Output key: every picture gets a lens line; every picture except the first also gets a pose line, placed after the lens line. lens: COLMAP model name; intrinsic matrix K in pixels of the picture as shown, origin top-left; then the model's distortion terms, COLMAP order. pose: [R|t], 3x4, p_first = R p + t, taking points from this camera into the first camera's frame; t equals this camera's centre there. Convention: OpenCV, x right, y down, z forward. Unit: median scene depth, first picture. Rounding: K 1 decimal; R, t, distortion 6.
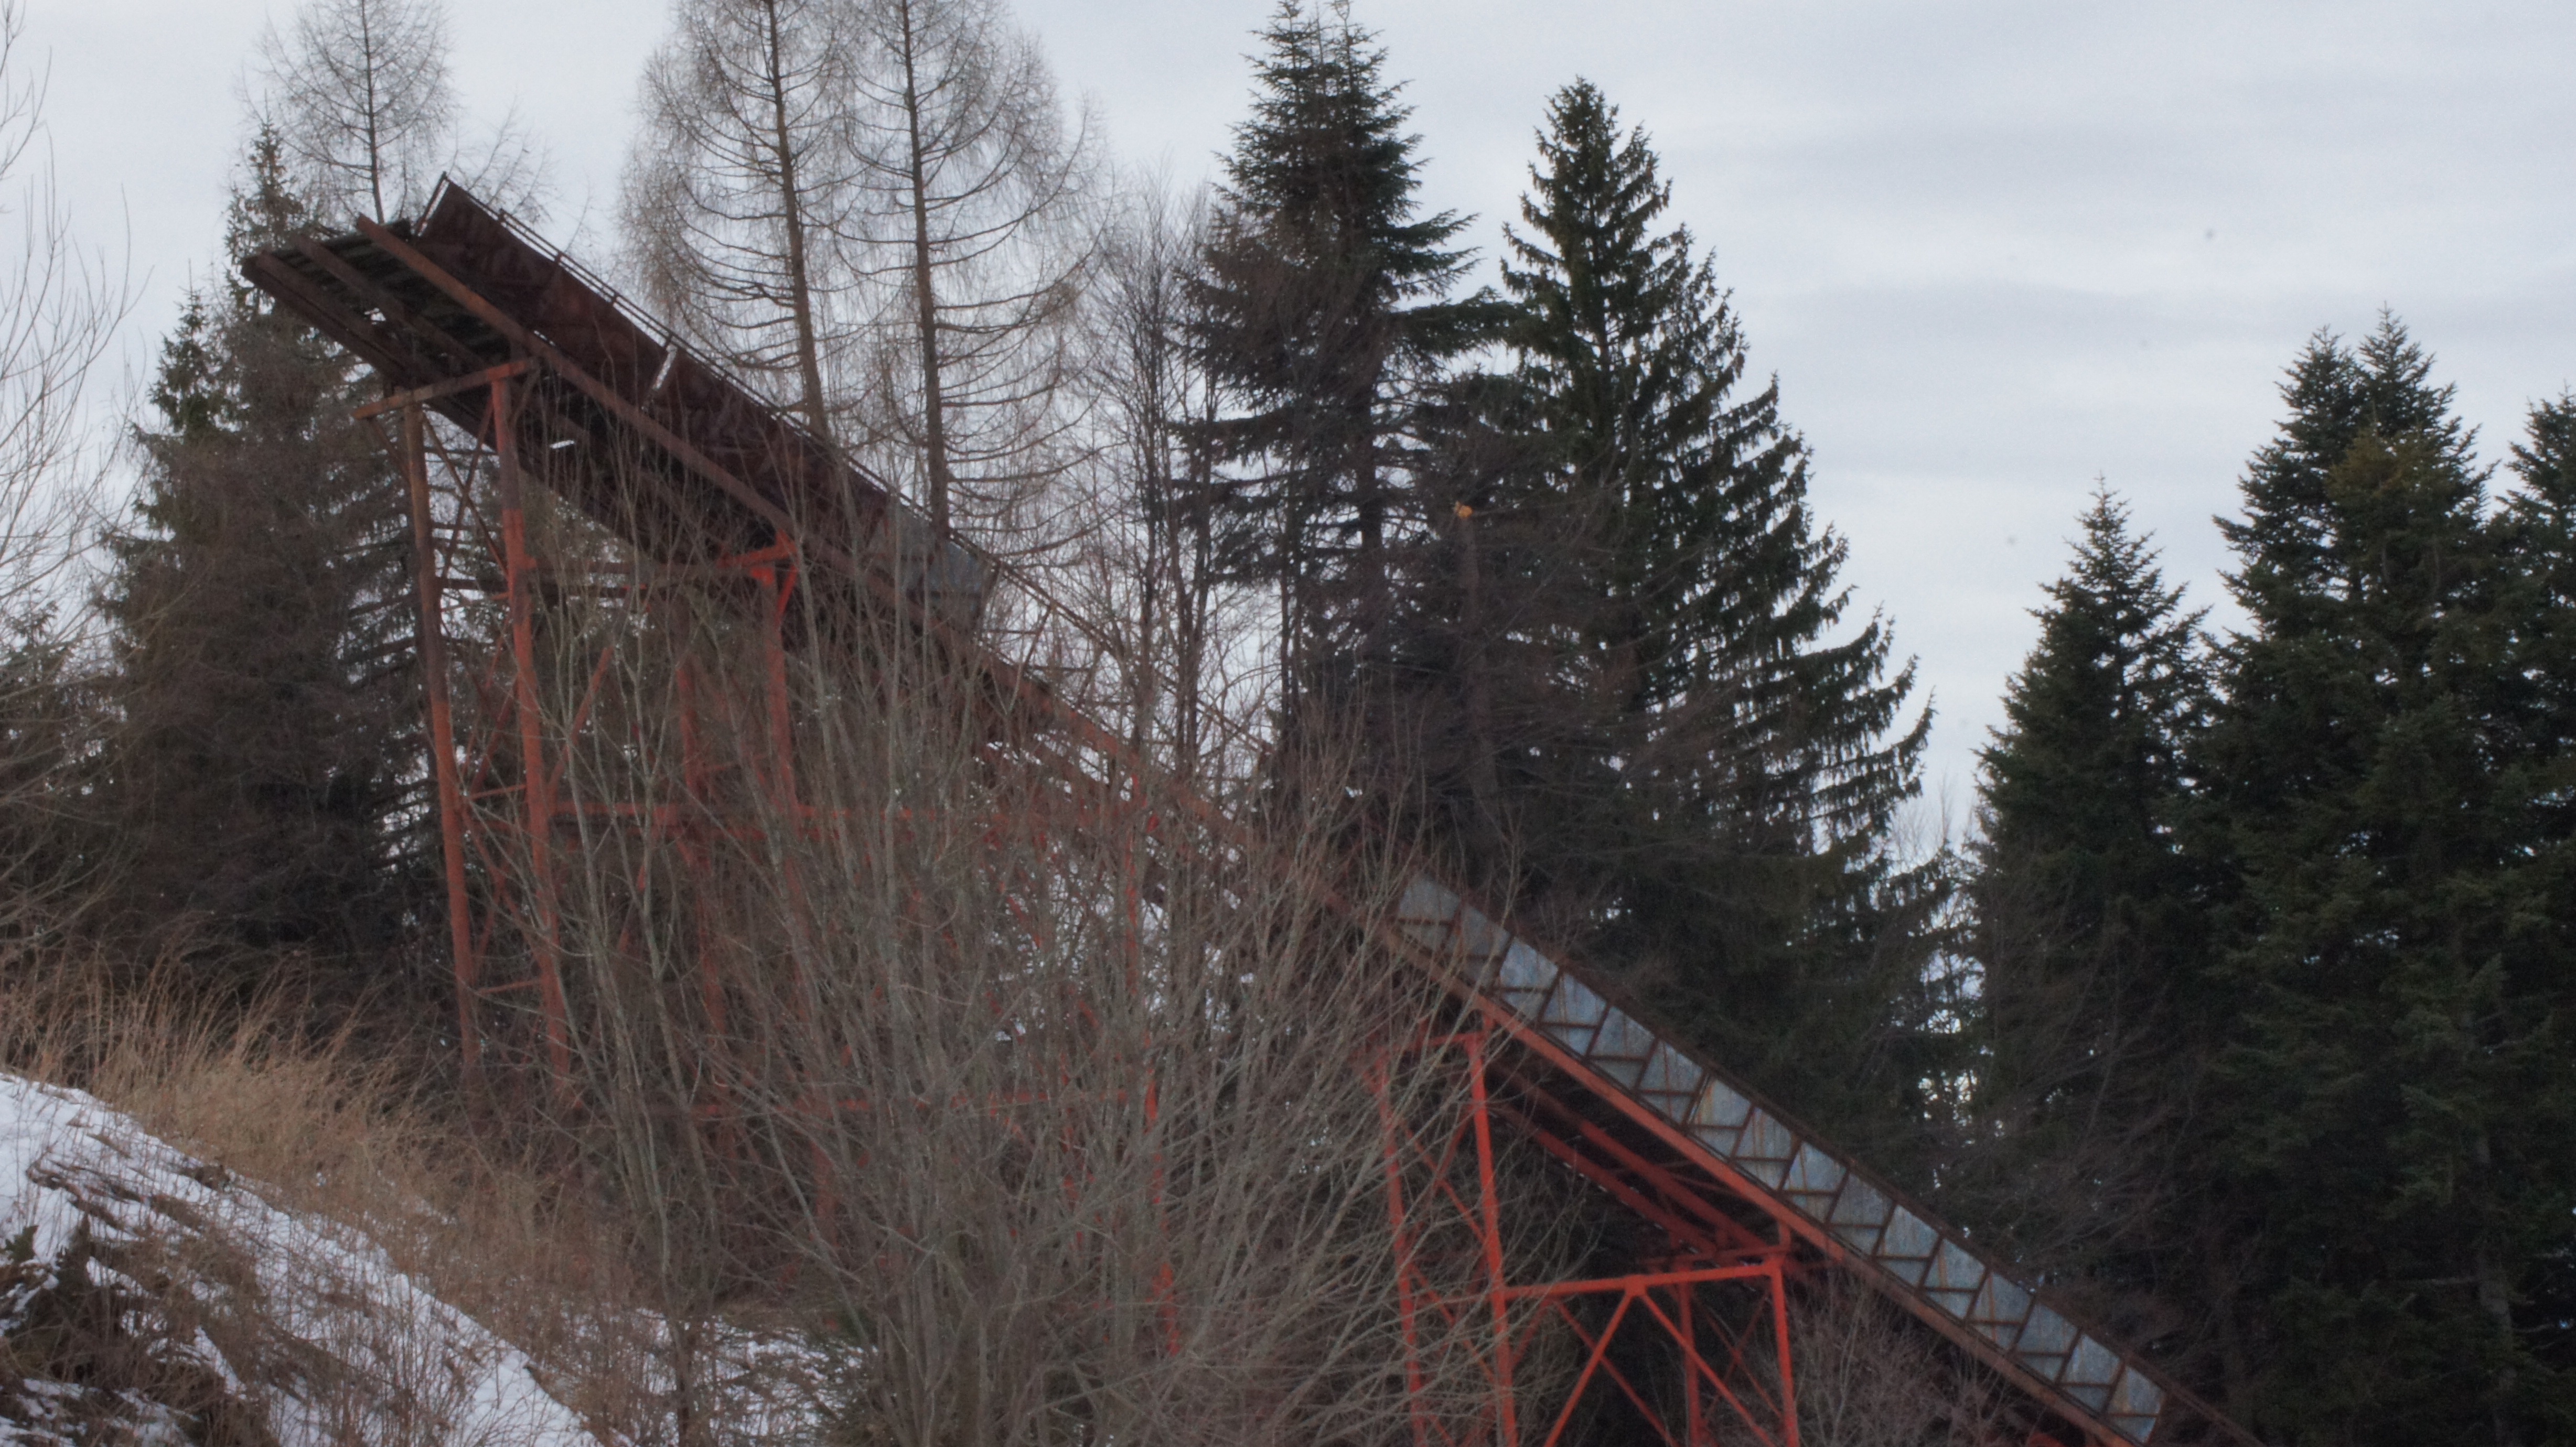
lens RADIAL K [[8478.8, 0, 1289.3], [0, 8478.8, 736.9], [0, 0, 1]] dist [-0.187730, 0.000000]
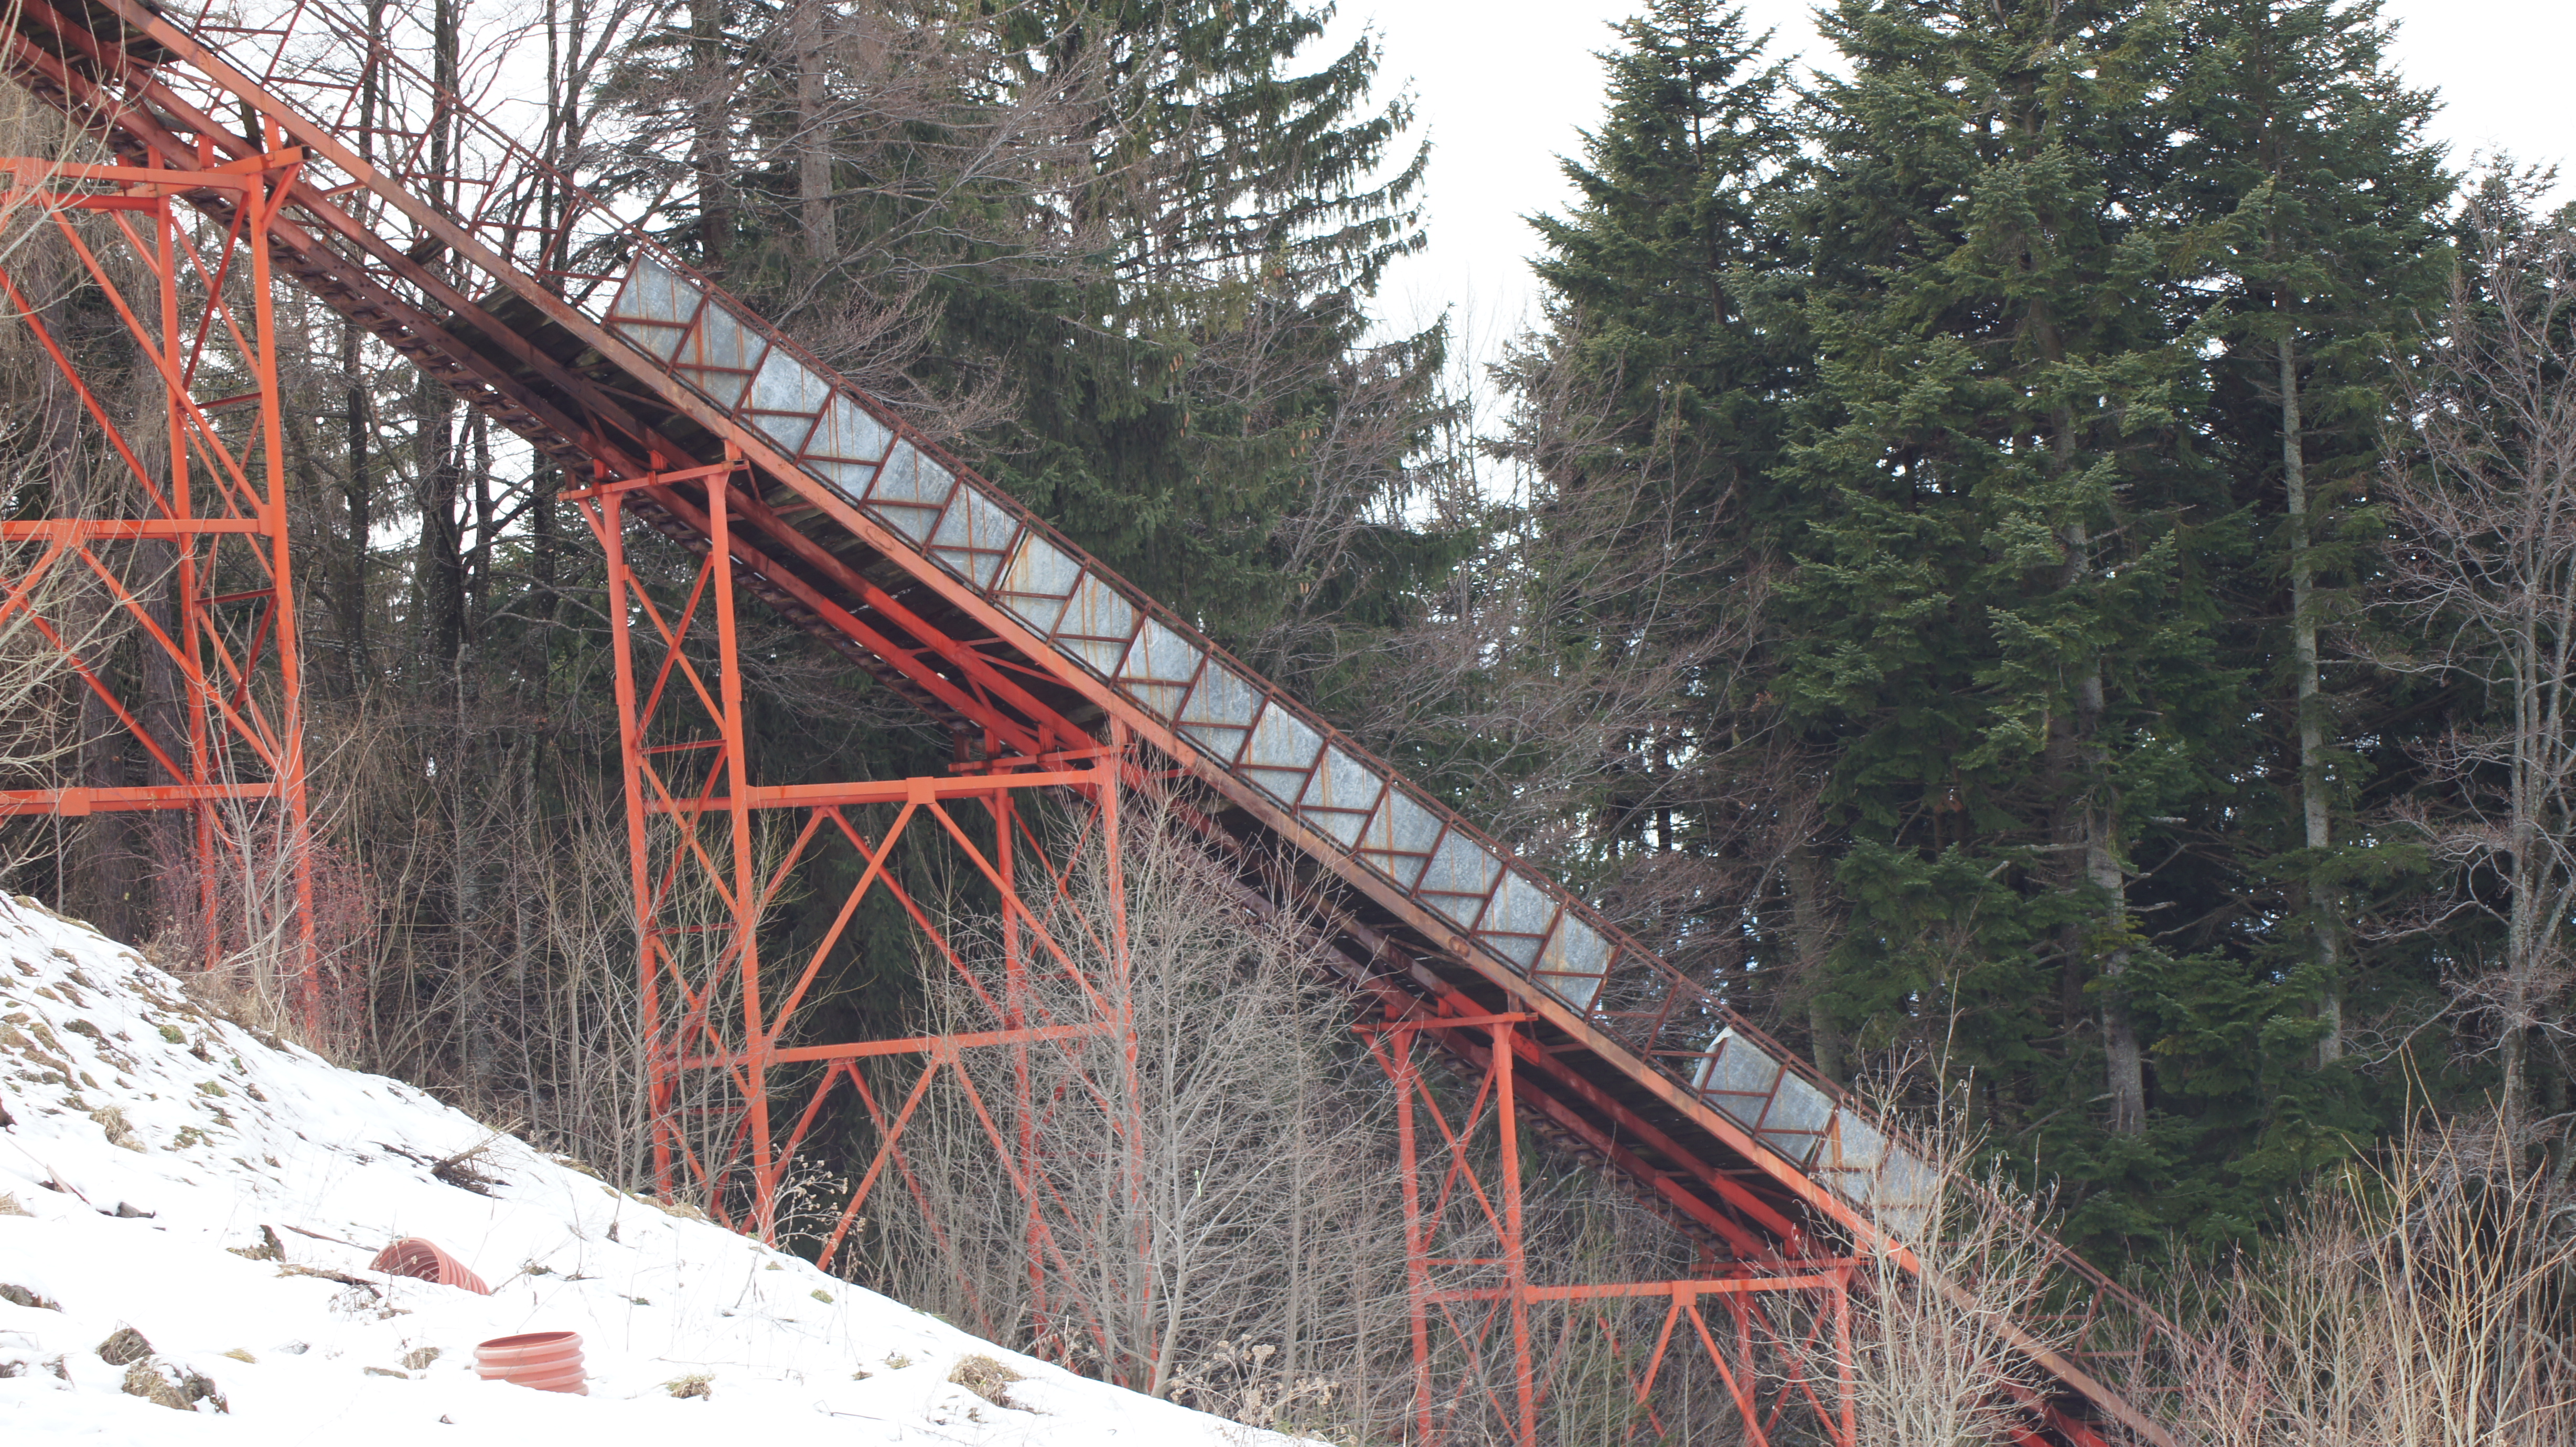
lens RADIAL K [[8478.8, 0, 1287.8], [0, 8478.8, 722.6], [0, 0, 1]] dist [-0.187730, 0.000000]
pose [[0.999735, 0.020116, 0.011187, 0.053667], [-0.020532, 0.999053, 0.038361, 0.022083], [-0.010405, -0.038581, 0.999201, 0.167320]]
